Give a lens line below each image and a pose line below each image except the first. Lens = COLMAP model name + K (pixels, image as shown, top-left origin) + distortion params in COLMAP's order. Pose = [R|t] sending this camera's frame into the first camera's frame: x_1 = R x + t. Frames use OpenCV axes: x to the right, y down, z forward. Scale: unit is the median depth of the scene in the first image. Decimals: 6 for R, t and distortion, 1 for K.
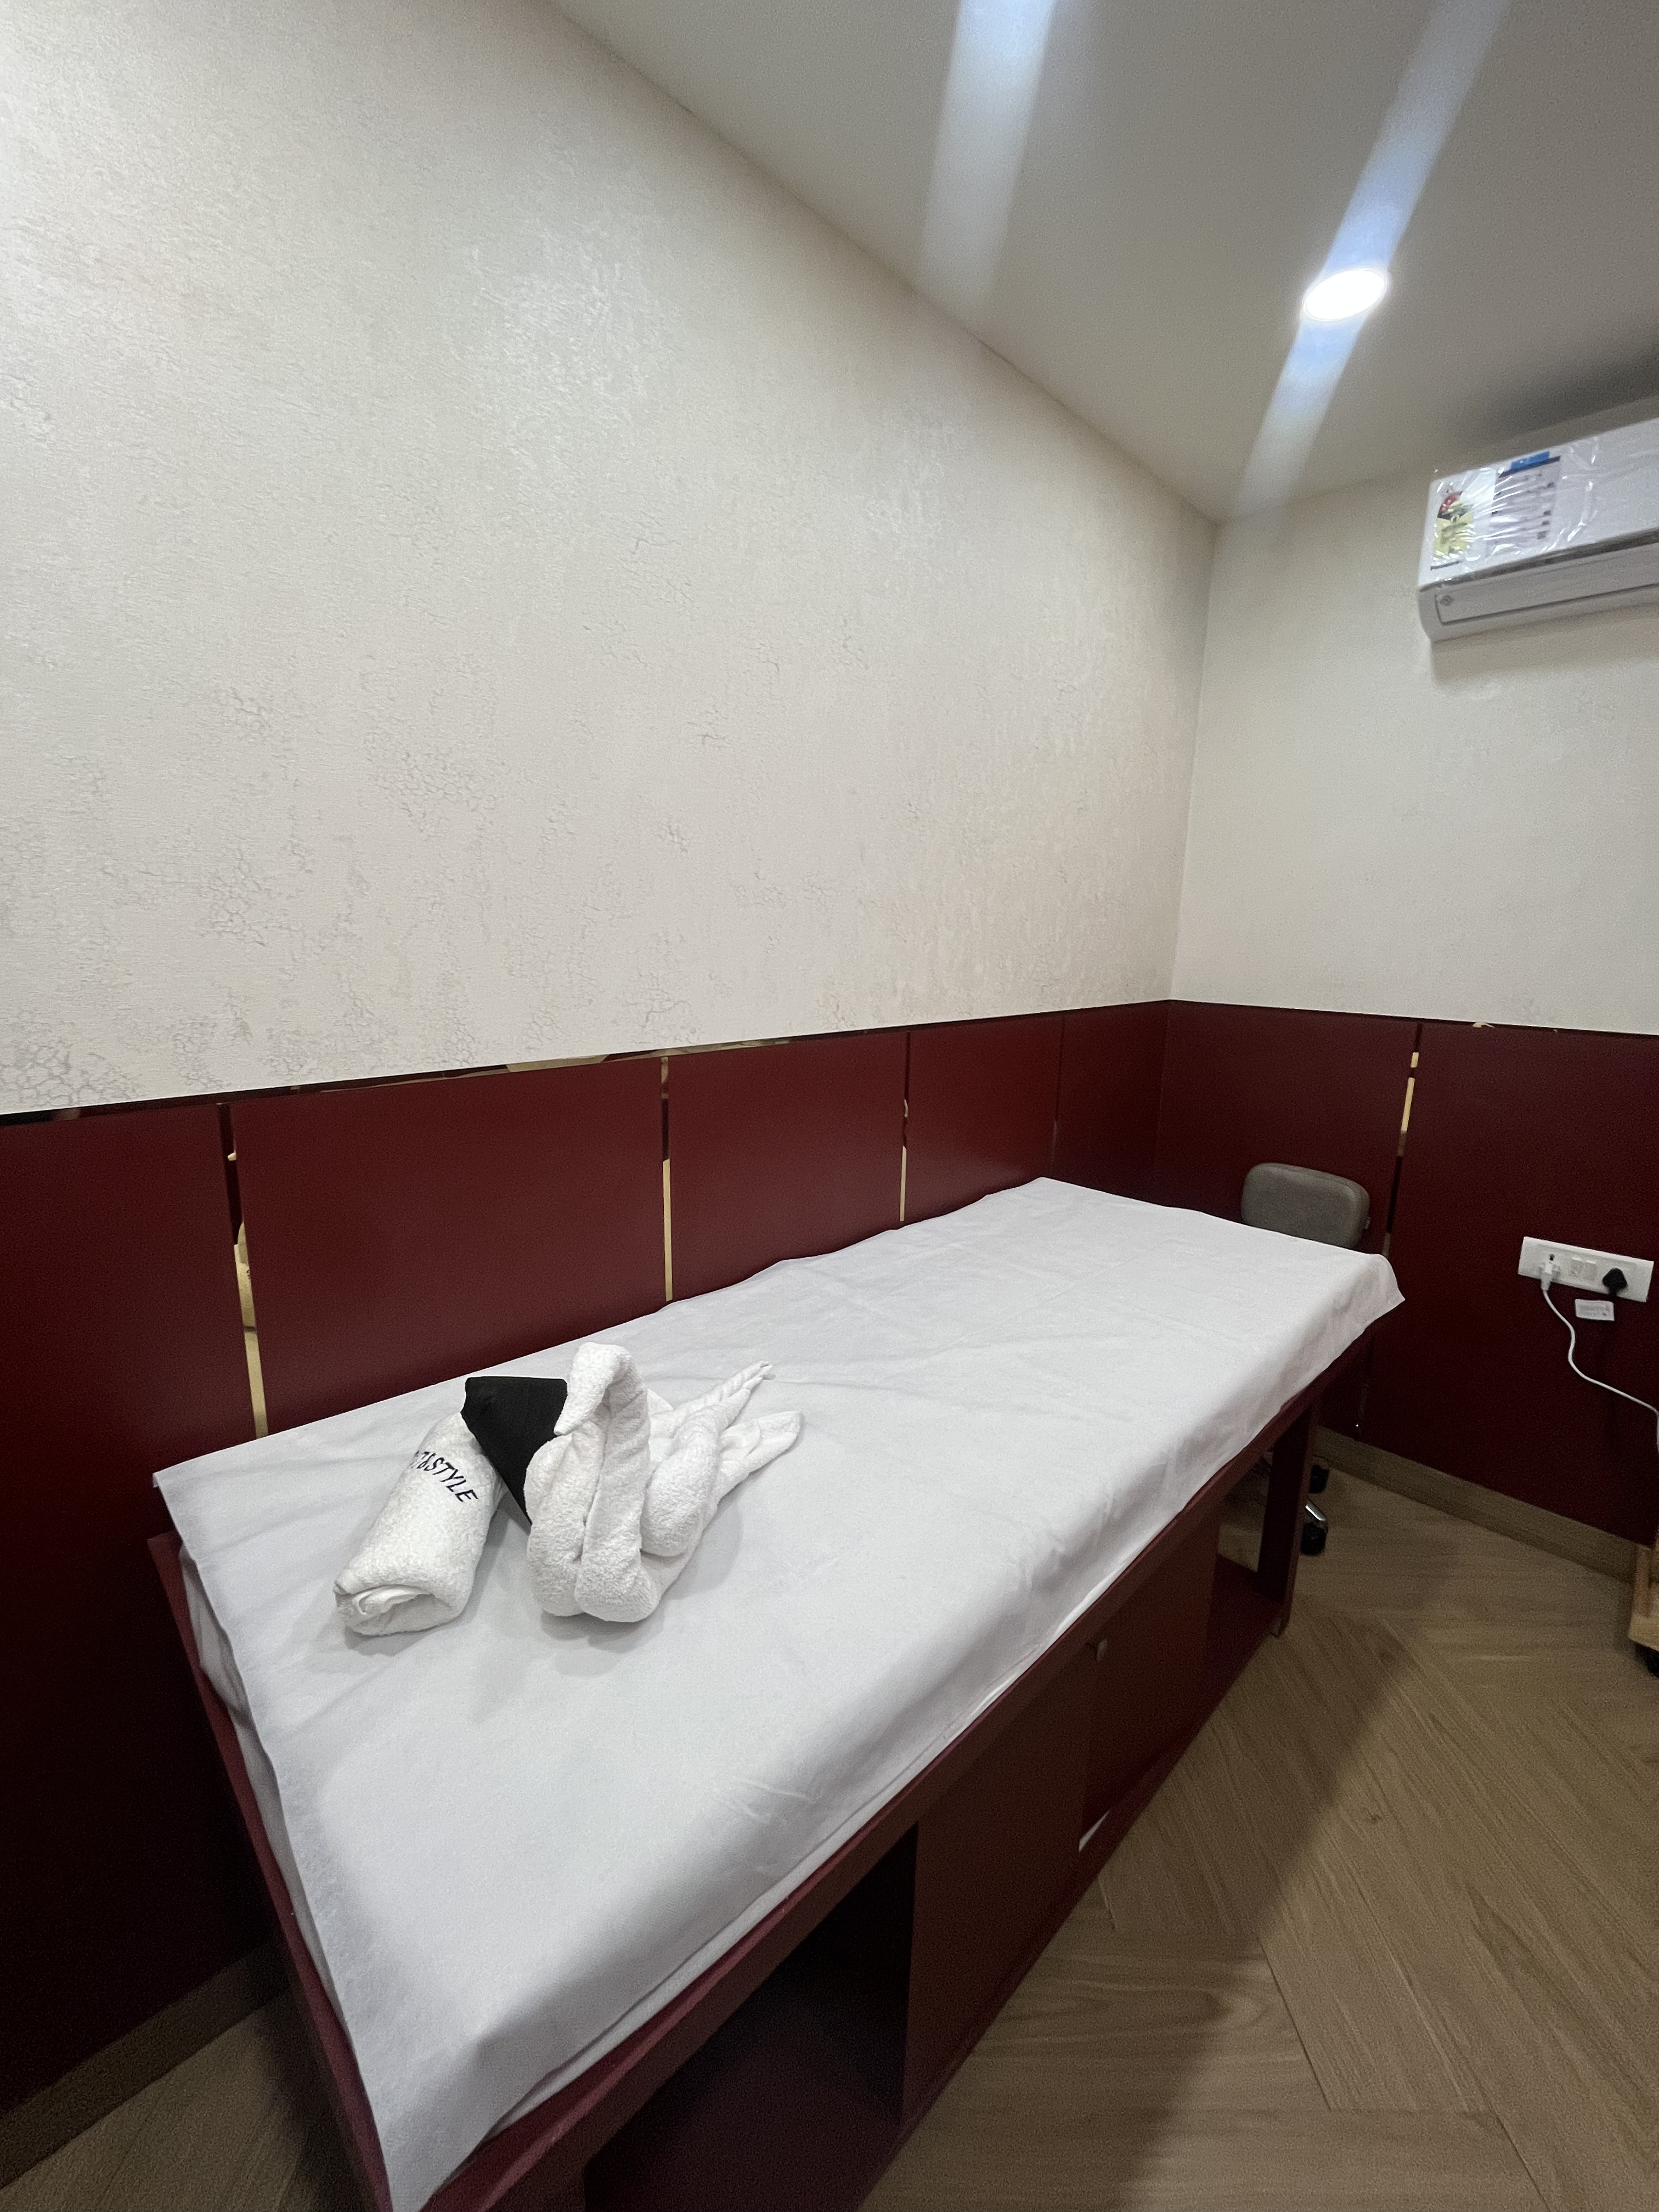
lens RADIAL K [[888.8, 0, 829.5], [0, 888.8, 1106.0], [0, 0, 1]] dist [-0.004633, -0.000256]
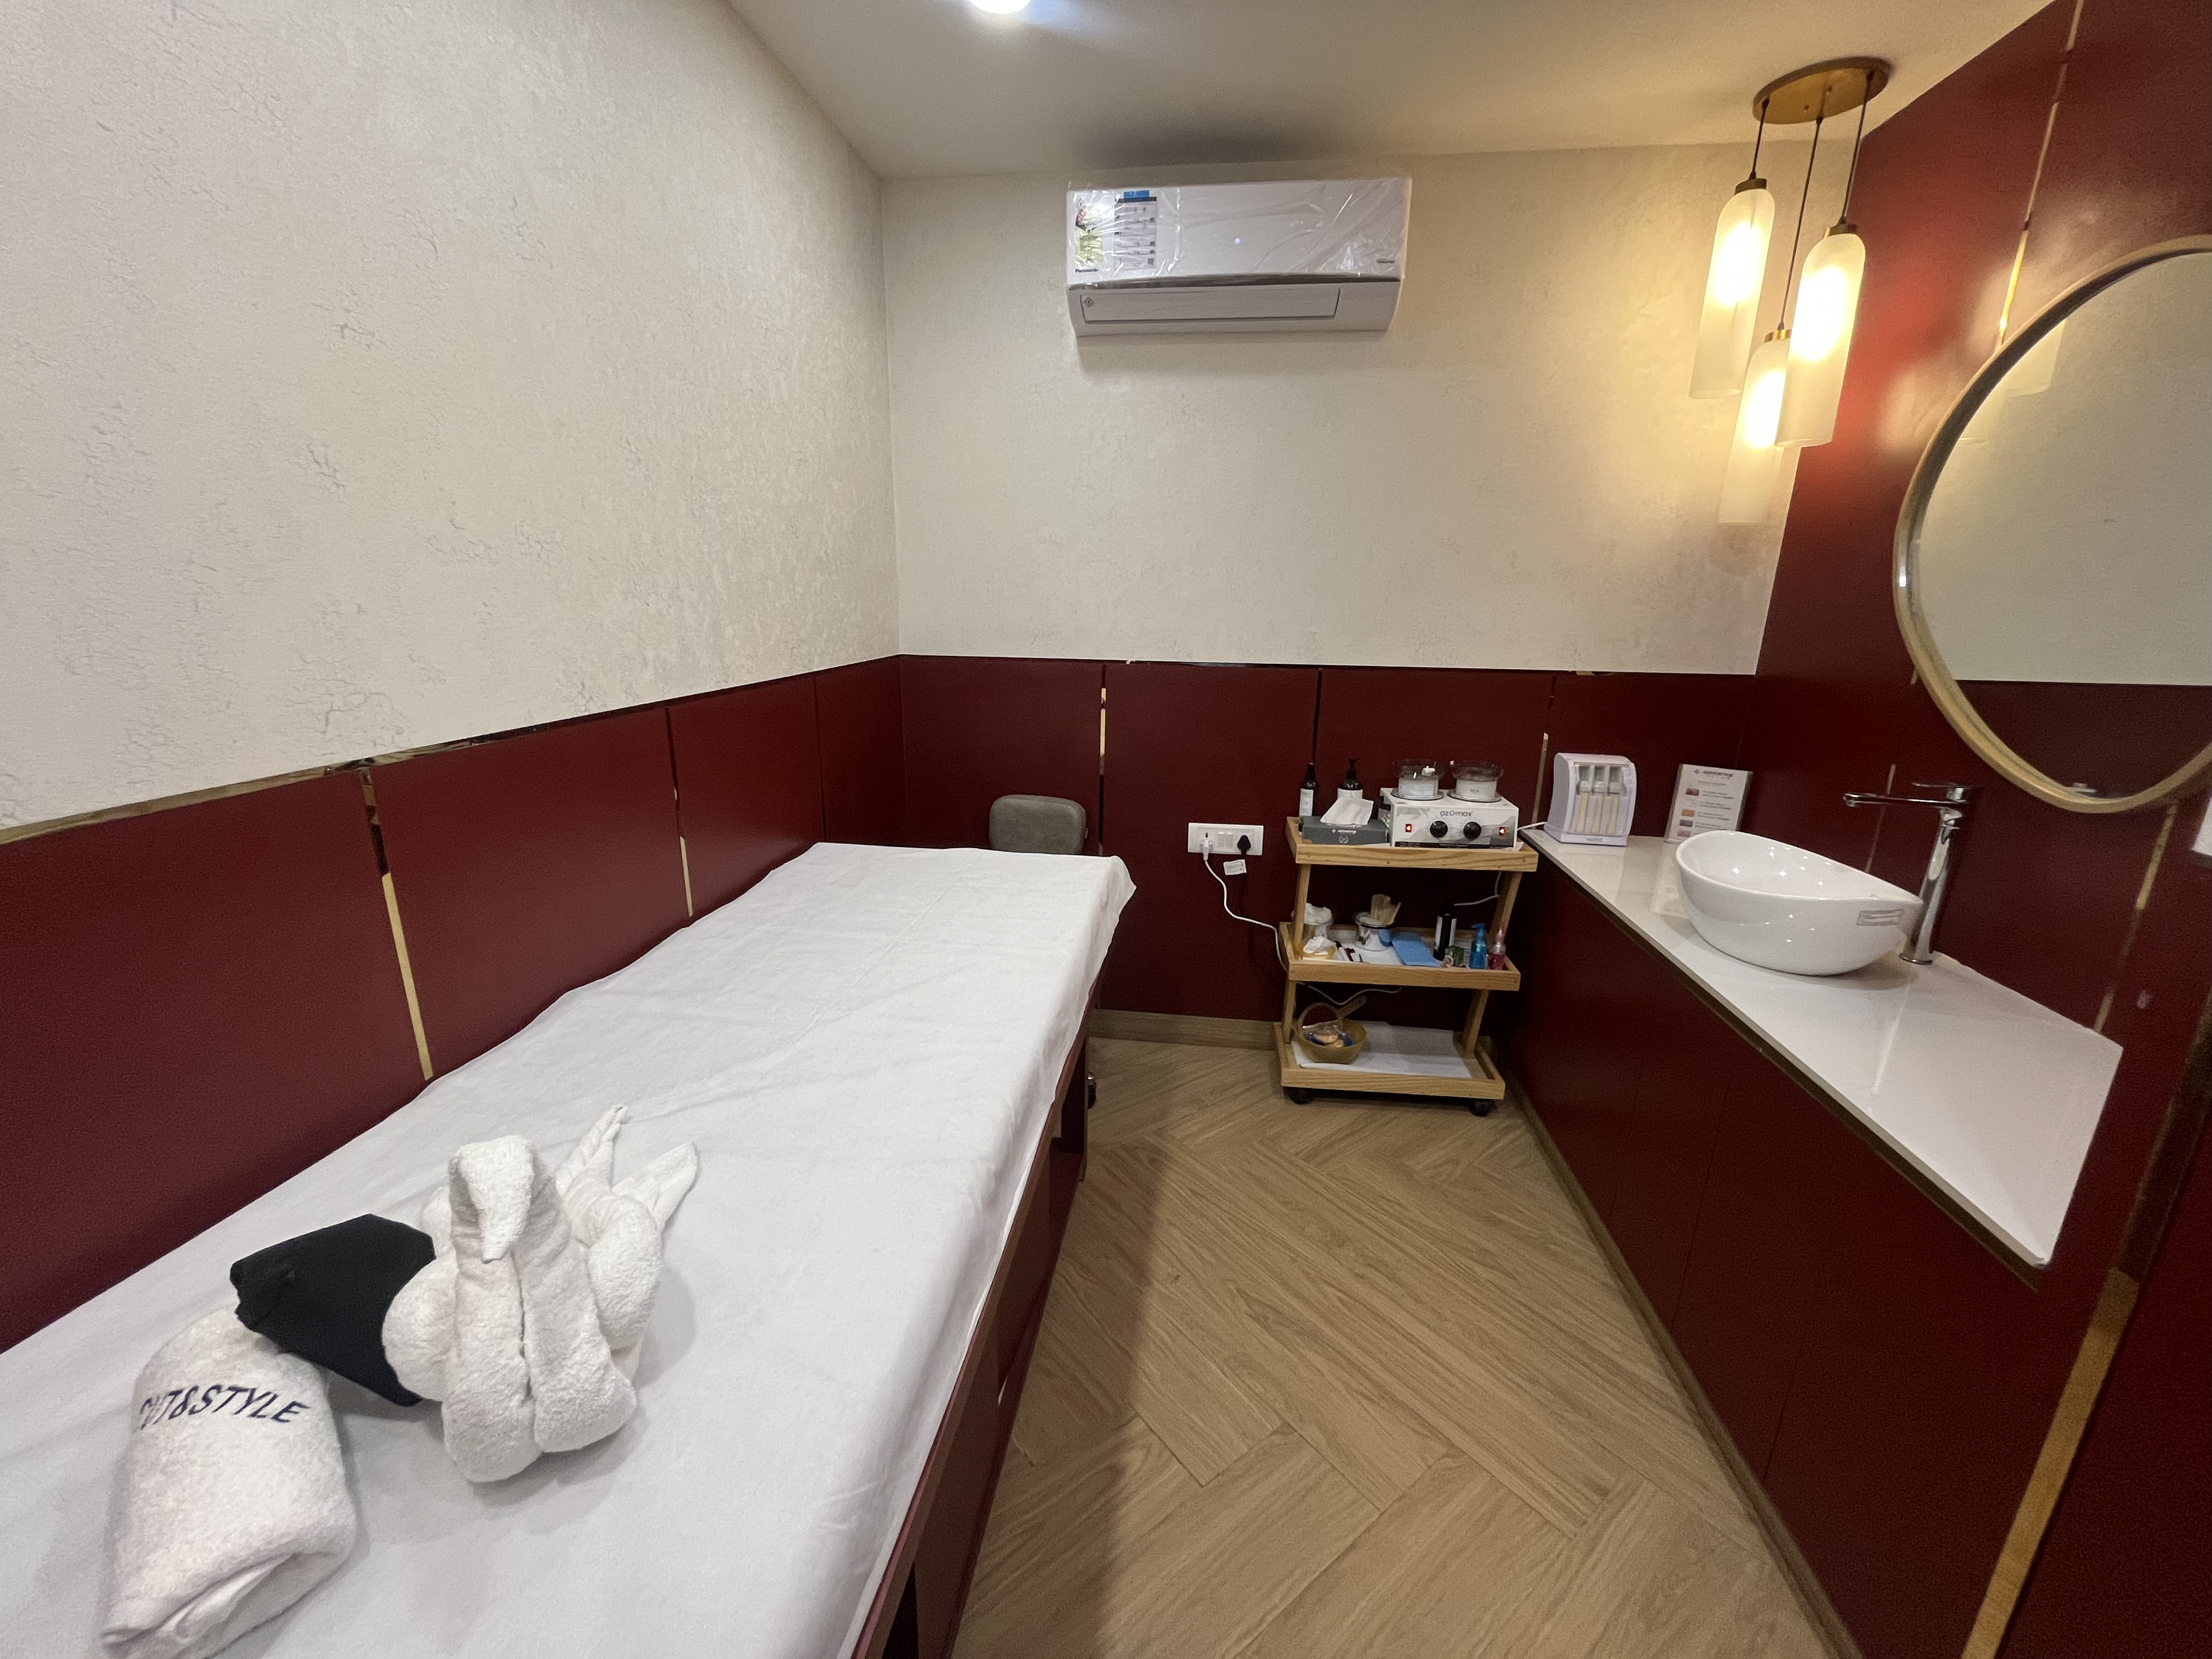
lens RADIAL K [[888.8, 0, 1098.4], [0, 888.8, 836.3], [0, 0, 1]] dist [-0.004633, -0.000256]
pose [[0.792924, -0.170001, 0.585125, -0.116366], [0.120301, 0.985066, 0.123174, -0.014306], [-0.597326, -0.027276, 0.801534, 0.025766]]
